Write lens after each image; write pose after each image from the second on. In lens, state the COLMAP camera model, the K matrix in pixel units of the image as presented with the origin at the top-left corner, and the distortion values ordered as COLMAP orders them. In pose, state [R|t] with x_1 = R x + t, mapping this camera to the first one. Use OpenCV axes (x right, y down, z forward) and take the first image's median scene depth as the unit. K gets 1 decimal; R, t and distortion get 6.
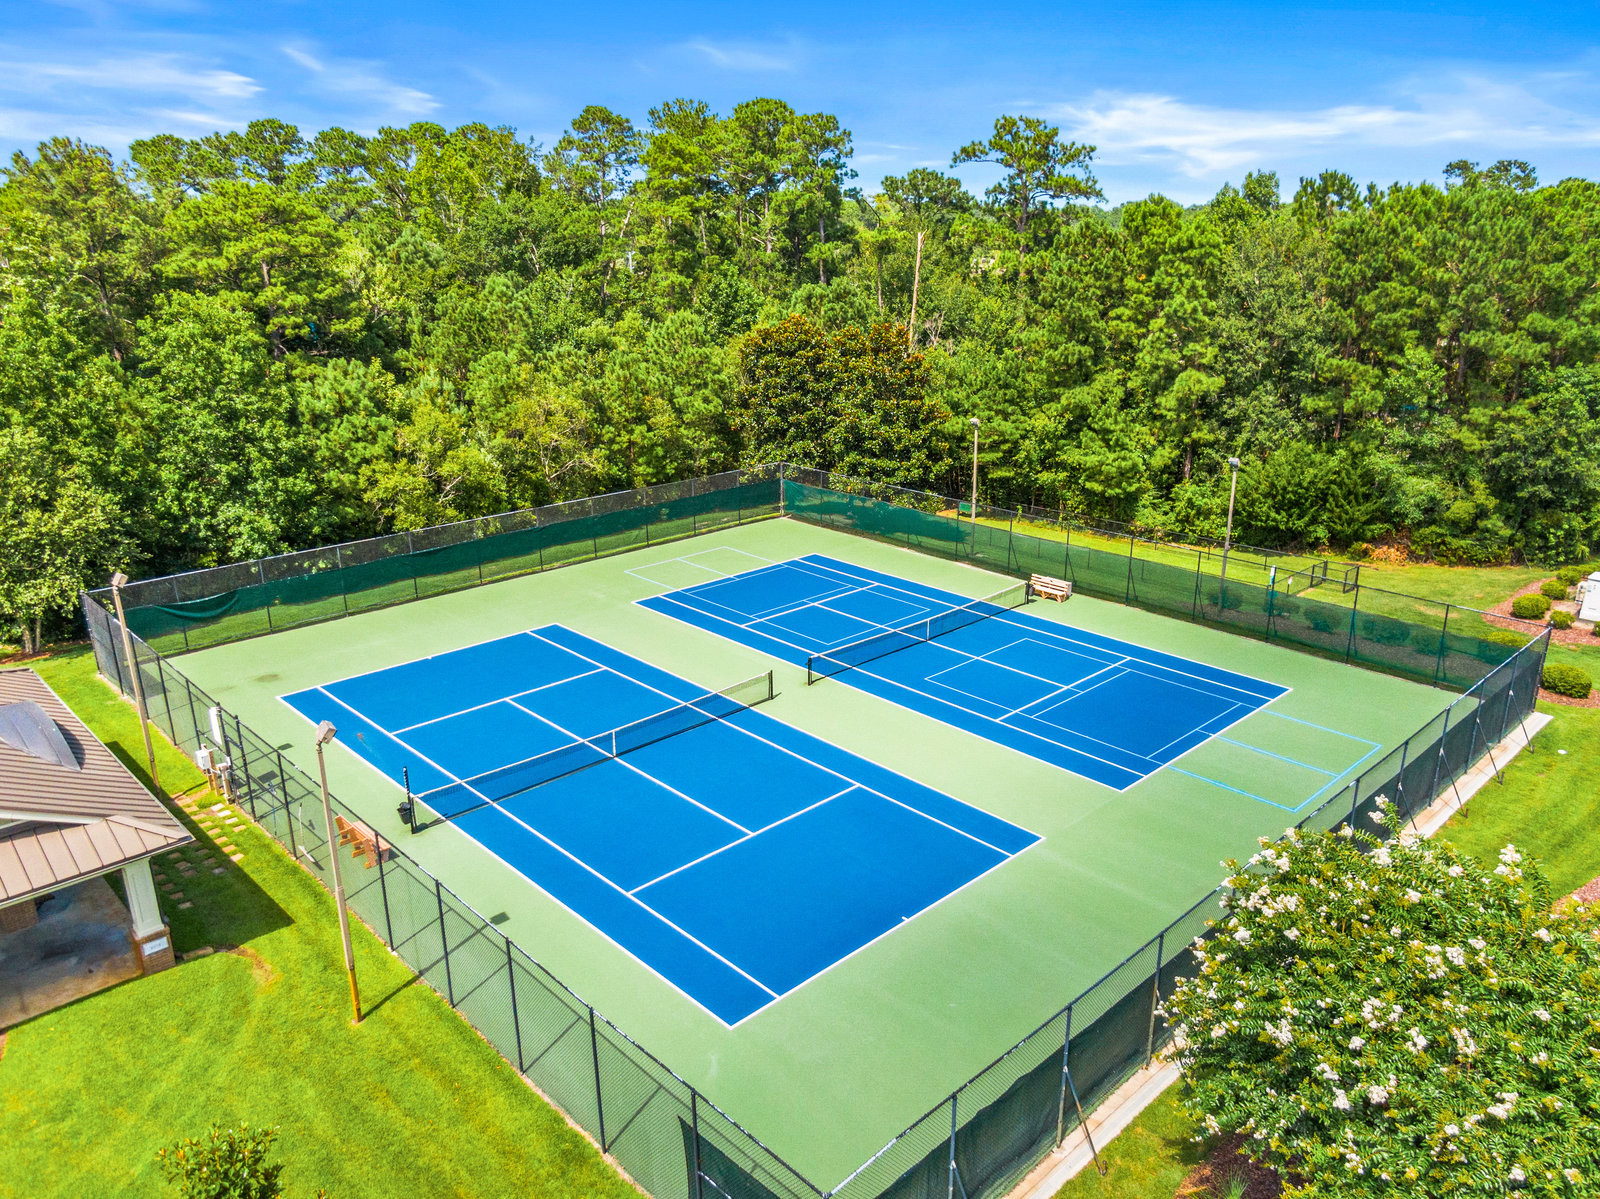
lens RADIAL K [[1117.9, 0, 800.0], [0, 1117.9, 599.5], [0, 0, 1]] dist [0.030550, -0.000621]
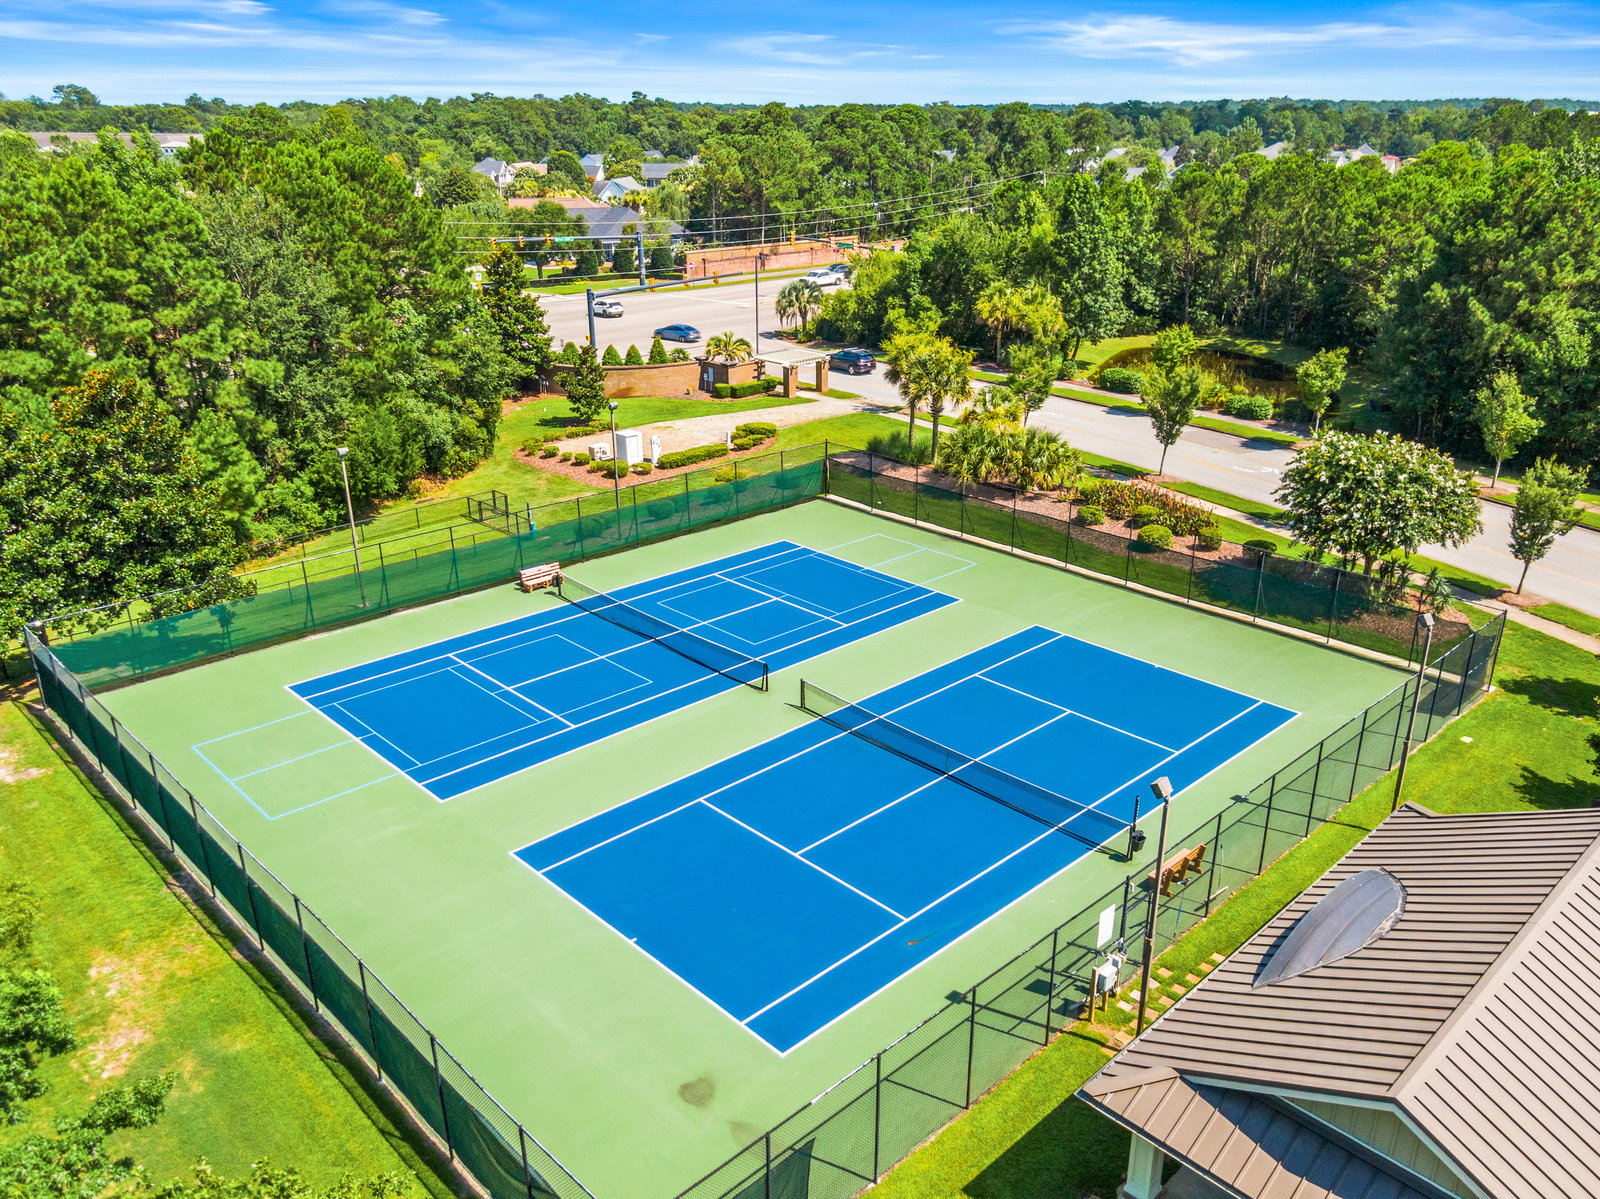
lens RADIAL K [[1298.4, 0, 800.0], [0, 1298.4, 599.5], [0, 0, 1]] dist [-0.000882, 0.000425]
pose [[0.005410, -0.354028, 0.935219, -0.927969], [0.321268, 0.886269, 0.333639, -0.329572], [-0.946973, 0.298651, 0.118532, 0.739378]]
